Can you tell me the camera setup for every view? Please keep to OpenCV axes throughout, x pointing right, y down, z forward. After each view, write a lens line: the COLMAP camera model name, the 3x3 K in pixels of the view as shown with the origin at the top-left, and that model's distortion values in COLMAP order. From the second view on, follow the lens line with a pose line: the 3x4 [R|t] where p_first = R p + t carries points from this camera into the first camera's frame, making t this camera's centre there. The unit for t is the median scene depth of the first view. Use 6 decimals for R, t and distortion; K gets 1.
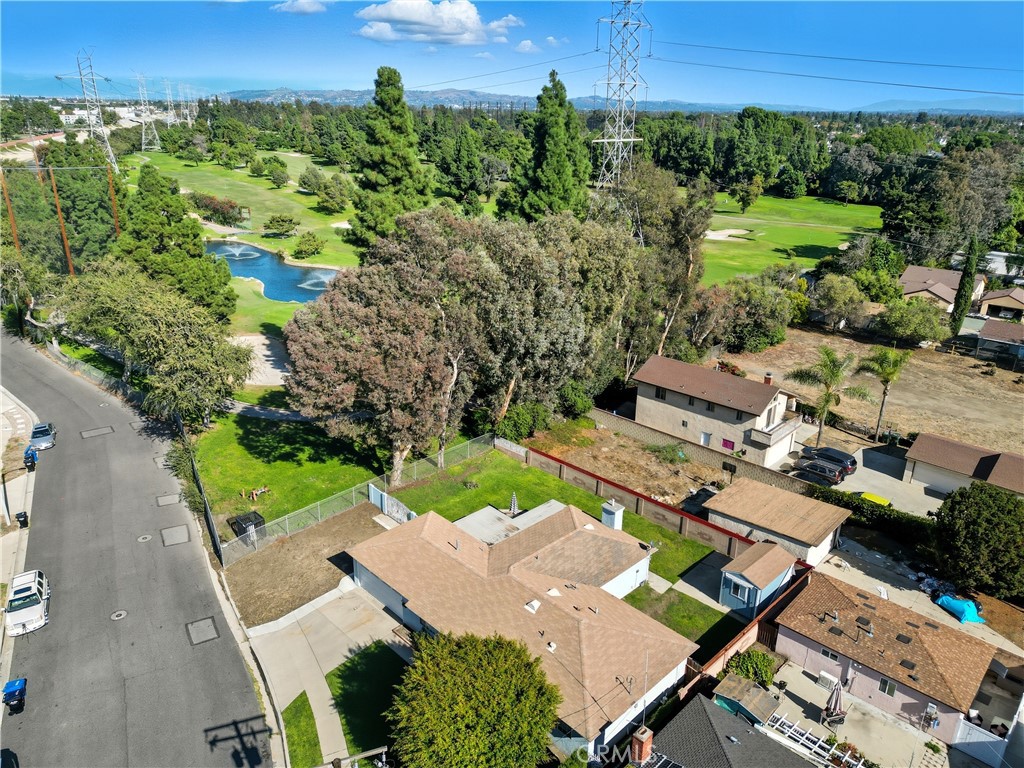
lens RADIAL K [[715.3, 0, 516.5], [0, 715.3, 385.7], [0, 0, 1]] dist [0.094442, -0.106178]
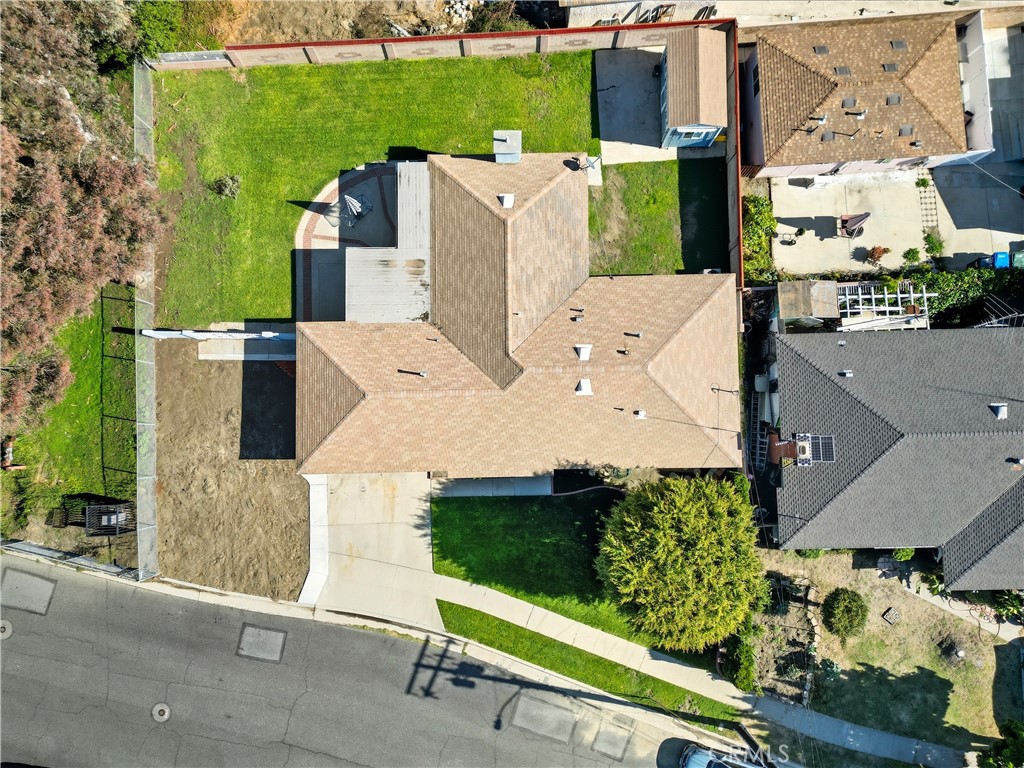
lens RADIAL K [[715.3, 0, 516.5], [0, 715.3, 385.7], [0, 0, 1]] dist [0.094442, -0.106178]
pose [[0.686981, -0.726100, 0.028893, -0.037782], [0.266395, 0.288638, 0.919631, -0.334172], [-0.676084, -0.624073, 0.391718, 0.522437]]
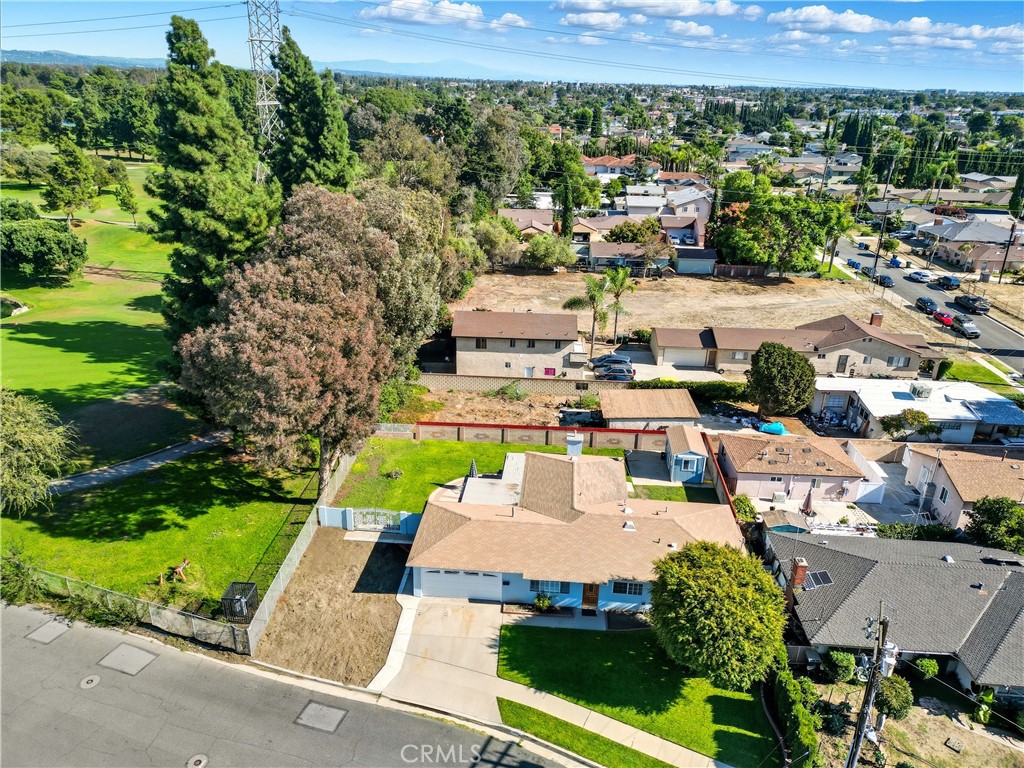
lens RADIAL K [[715.3, 0, 516.5], [0, 715.3, 385.7], [0, 0, 1]] dist [0.094442, -0.106178]
pose [[0.748122, -0.256249, 0.612086, -0.531465], [0.224509, 0.965773, 0.129914, -0.067959], [-0.624427, 0.040227, 0.780047, 0.156139]]
